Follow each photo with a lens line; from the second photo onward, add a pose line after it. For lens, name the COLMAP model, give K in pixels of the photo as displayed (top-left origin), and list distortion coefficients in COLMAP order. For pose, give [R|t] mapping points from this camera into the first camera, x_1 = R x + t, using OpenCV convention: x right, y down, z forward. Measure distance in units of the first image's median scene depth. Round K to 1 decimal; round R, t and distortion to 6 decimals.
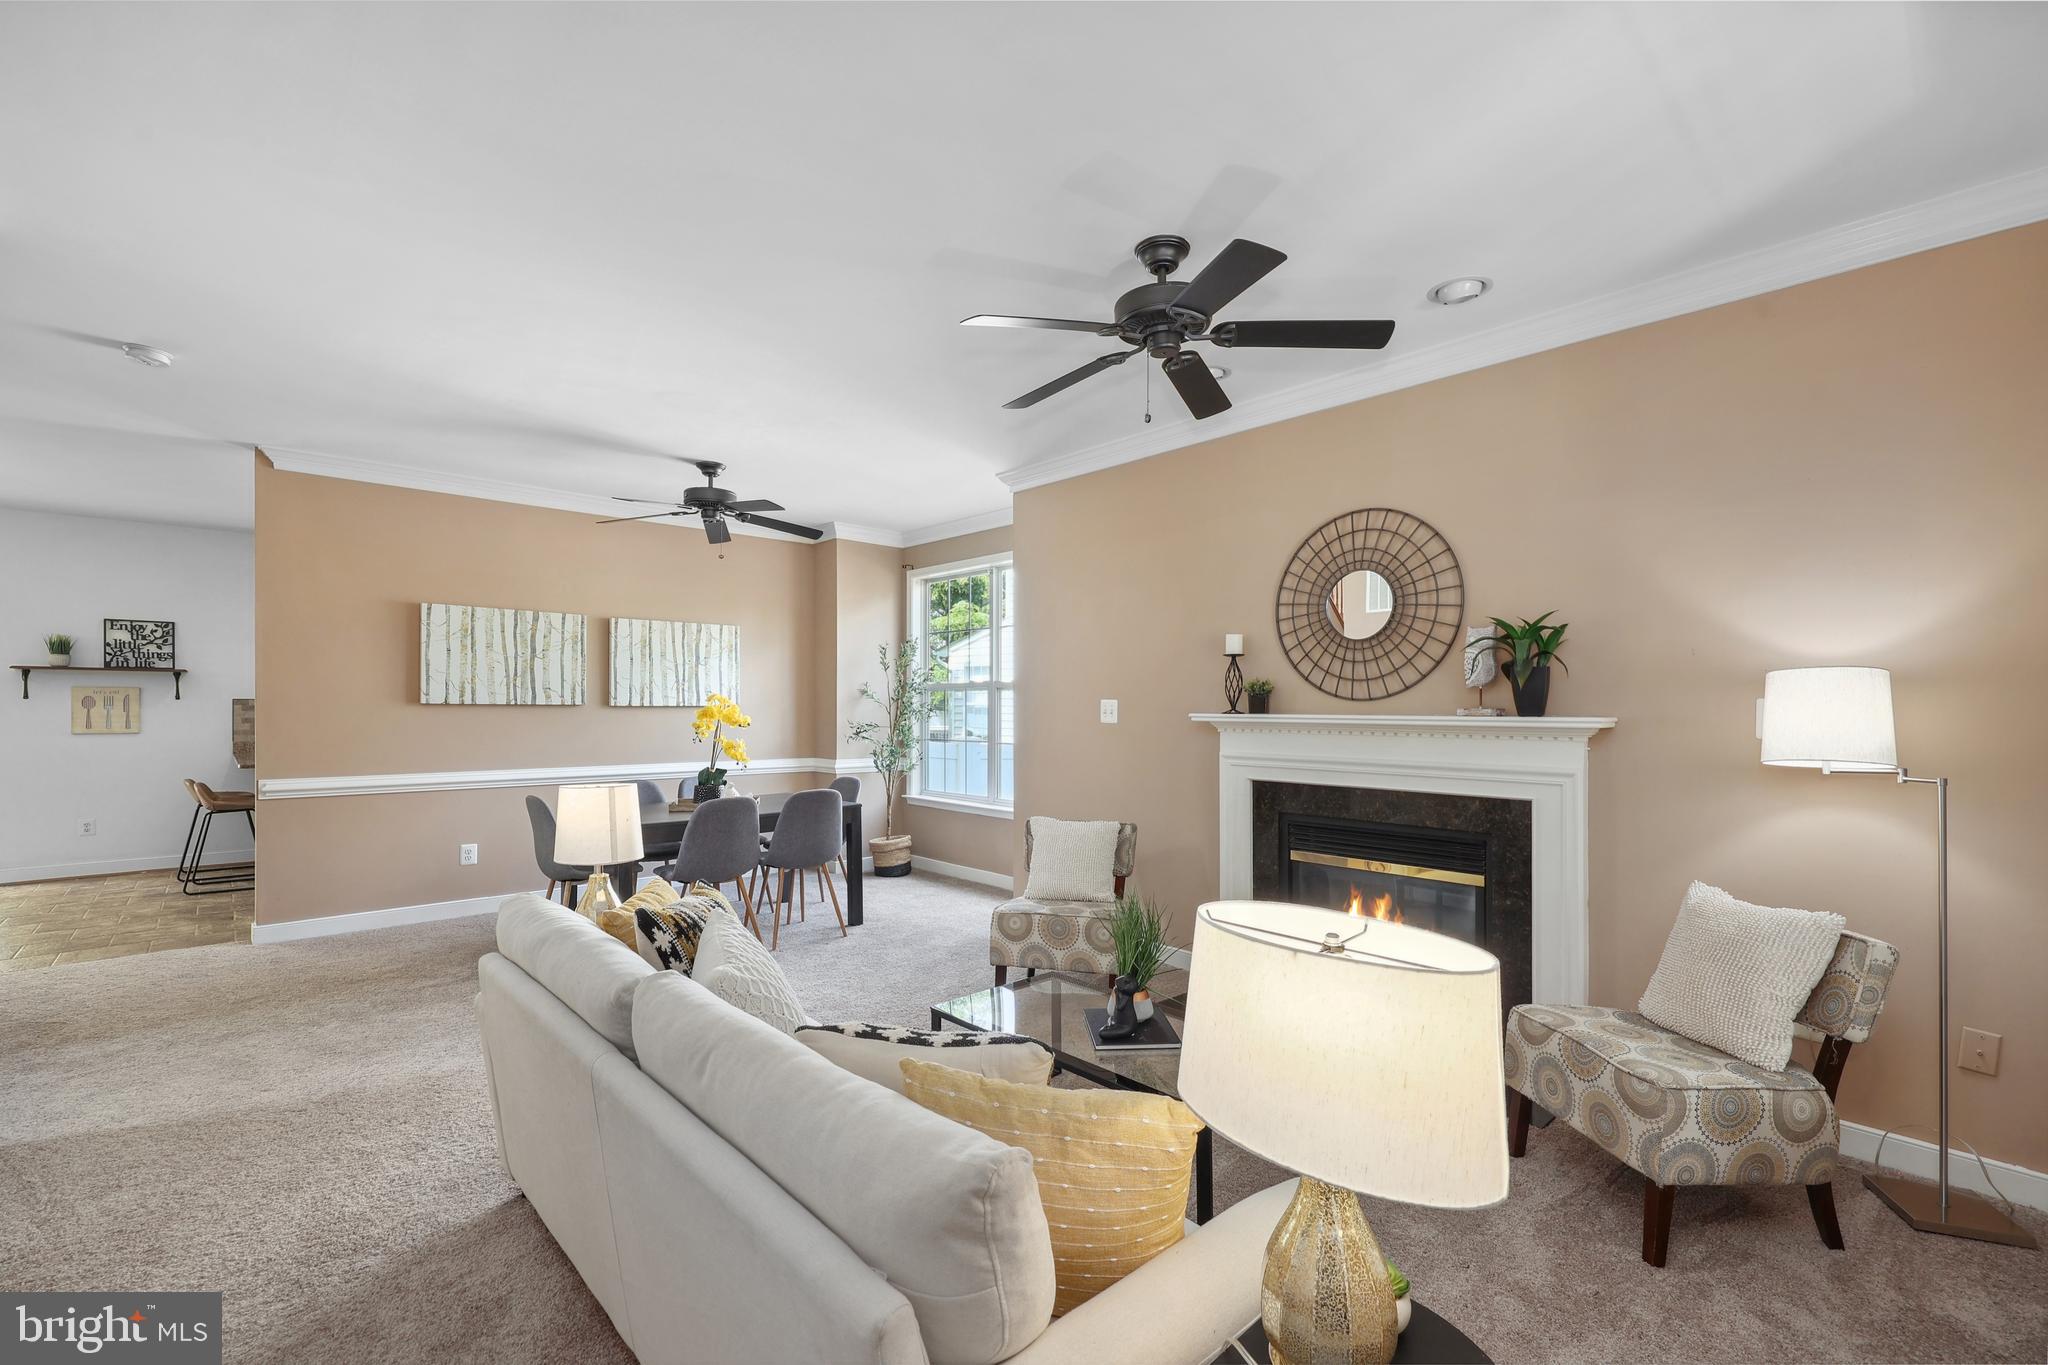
lens RADIAL K [[843.7, 0, 1011.6], [0, 843.7, 697.4], [0, 0, 1]] dist [0.002283, 0.001519]
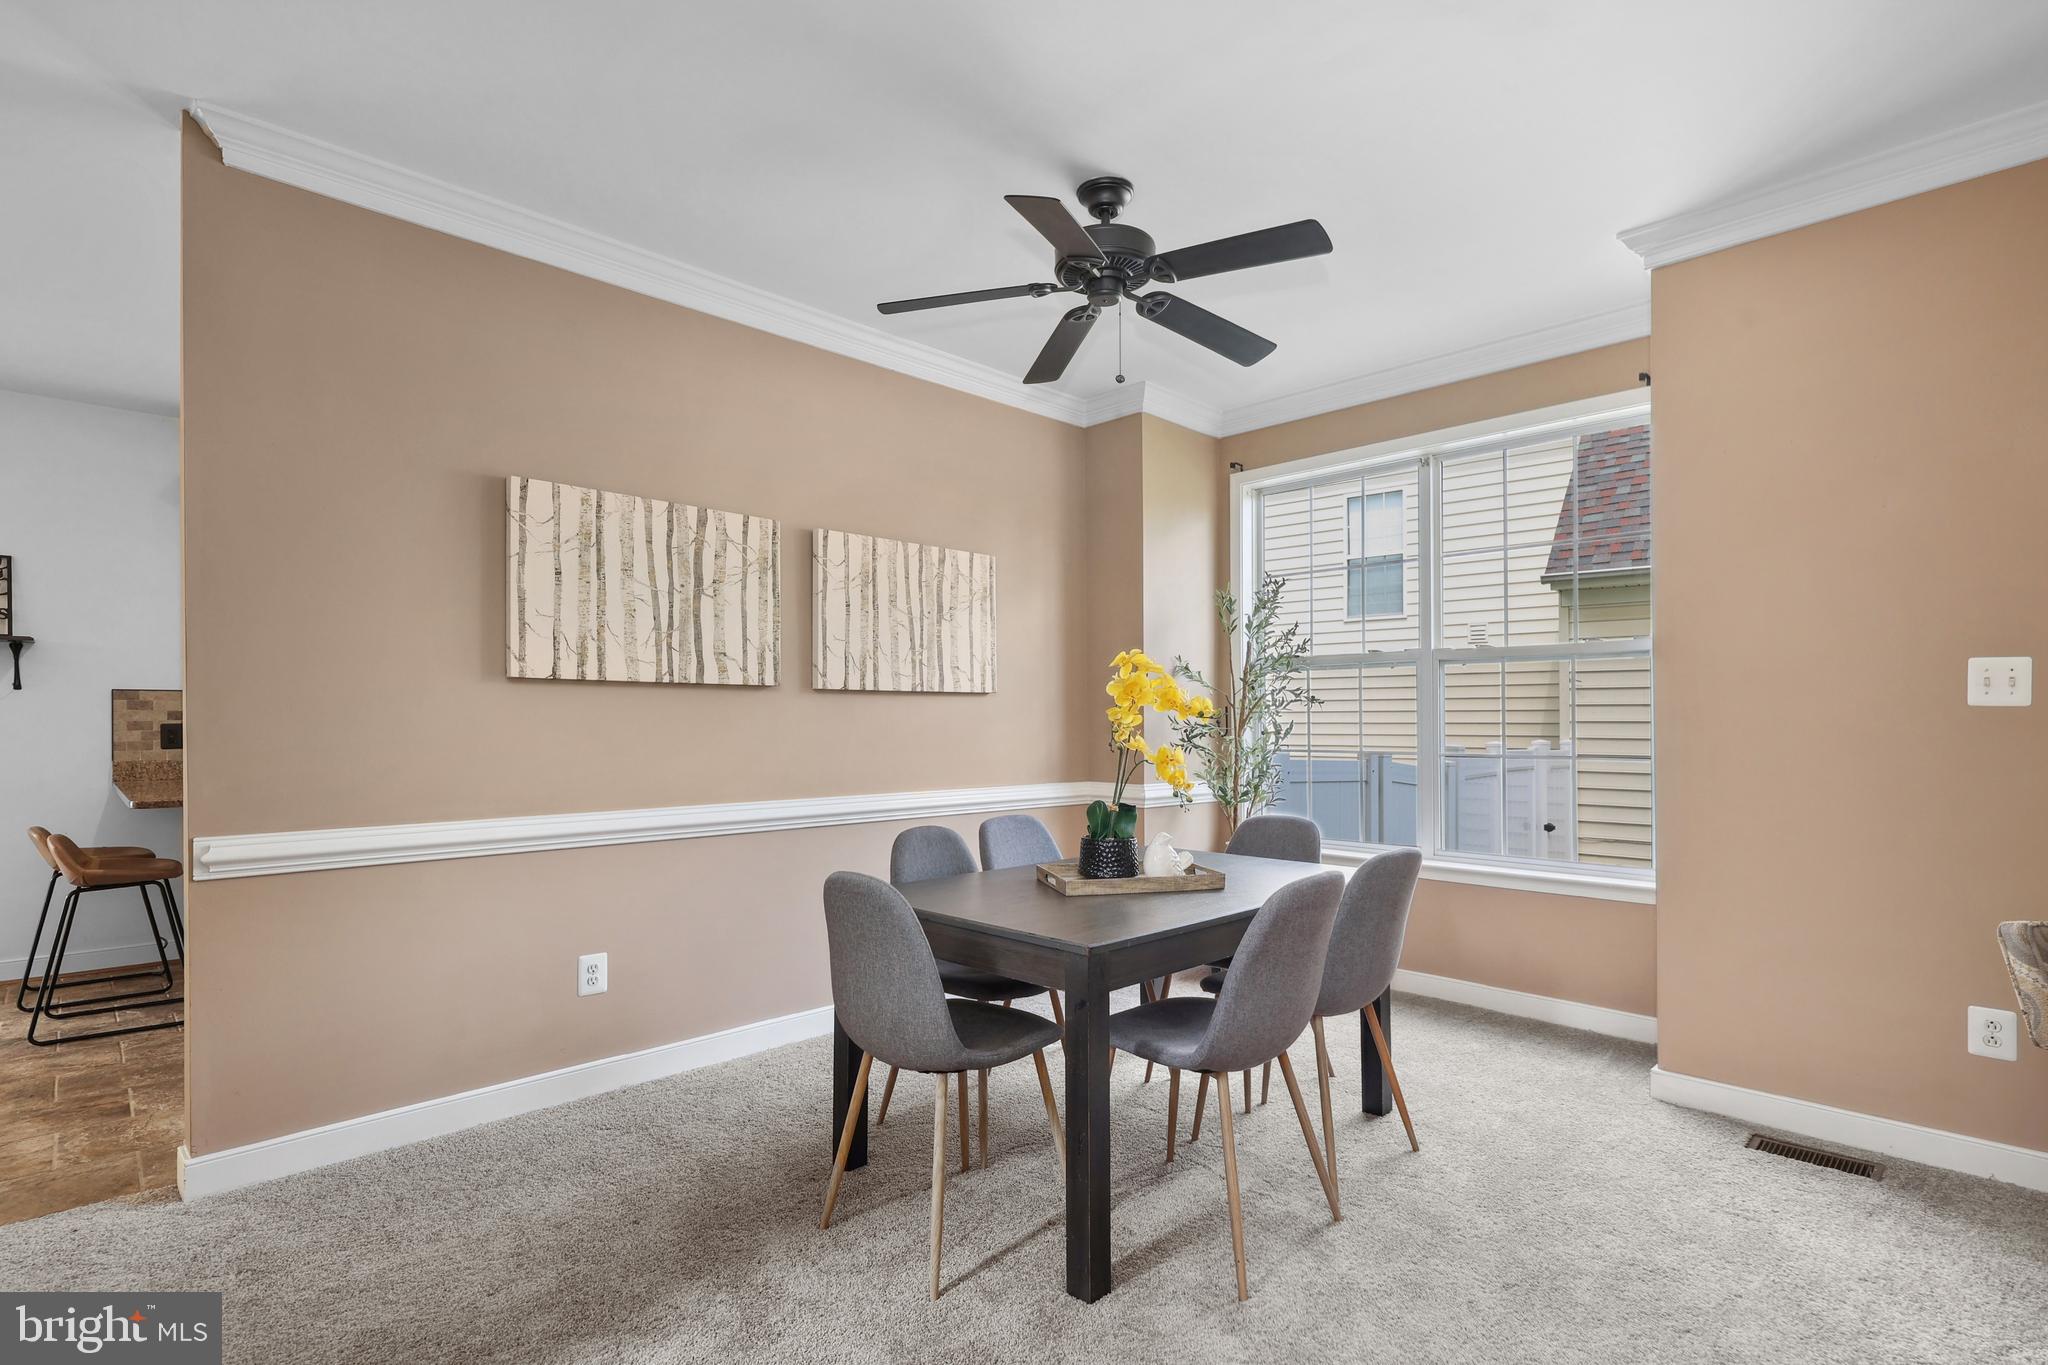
lens RADIAL K [[964.2, 0, 1012.3], [0, 964.2, 709.2], [0, 0, 1]] dist [-0.002500, 0.001289]
pose [[0.999767, -0.005560, 0.020861, -0.383322], [0.005597, 0.999983, -0.001725, 0.026530], [-0.020851, 0.001842, 0.999781, 0.393765]]
